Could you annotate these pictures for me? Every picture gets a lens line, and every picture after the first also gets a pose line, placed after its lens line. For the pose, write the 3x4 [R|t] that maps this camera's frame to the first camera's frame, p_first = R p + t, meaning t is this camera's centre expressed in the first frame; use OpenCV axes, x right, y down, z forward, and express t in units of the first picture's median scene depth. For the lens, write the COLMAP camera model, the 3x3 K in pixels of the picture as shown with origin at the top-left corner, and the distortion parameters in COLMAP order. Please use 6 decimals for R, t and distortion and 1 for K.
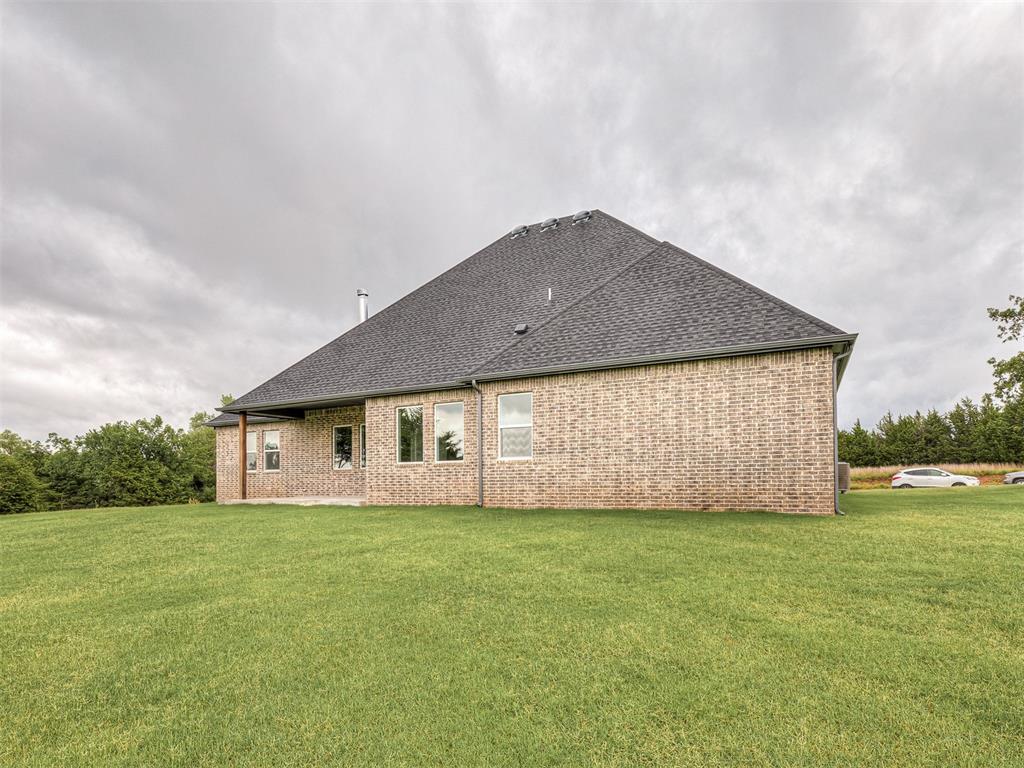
lens RADIAL K [[558.4, 0, 510.3], [0, 558.4, 390.4], [0, 0, 1]] dist [-0.007036, 0.000267]
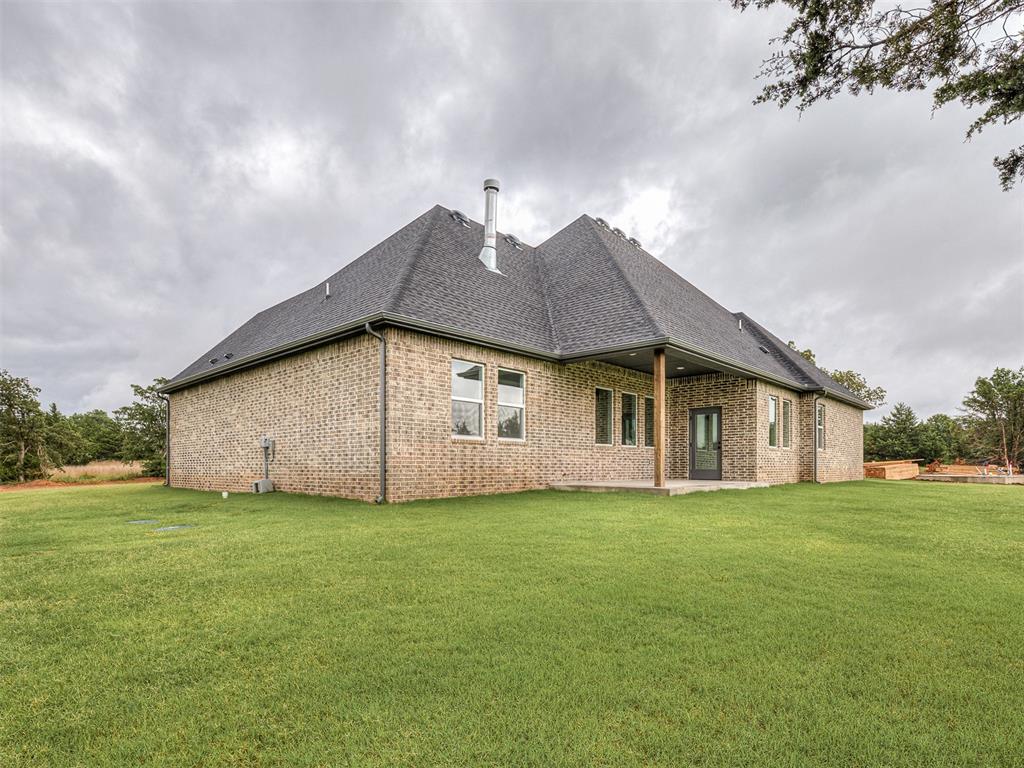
lens RADIAL K [[558.4, 0, 512.3], [0, 558.4, 385.8], [0, 0, 1]] dist [-0.007036, 0.000267]
pose [[0.259857, 0.144491, 0.954776, -1.622923], [-0.175271, 0.979376, -0.100512, 0.243329], [-0.949608, -0.141226, 0.279823, 1.402840]]
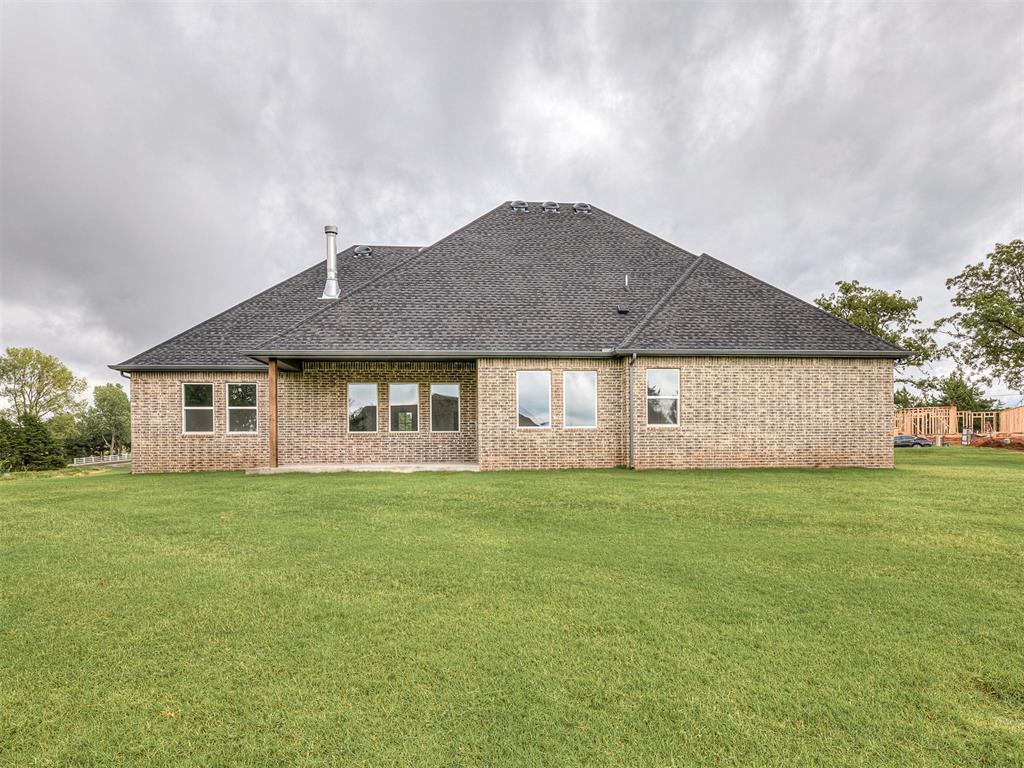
lens RADIAL K [[558.4, 0, 511.6], [0, 558.4, 379.8], [0, 0, 1]] dist [-0.007036, 0.000267]
pose [[0.846286, 0.074272, 0.527526, -0.873763], [-0.088012, 0.996119, 0.000947, 0.055669], [-0.525408, -0.047230, 0.849538, 0.204792]]
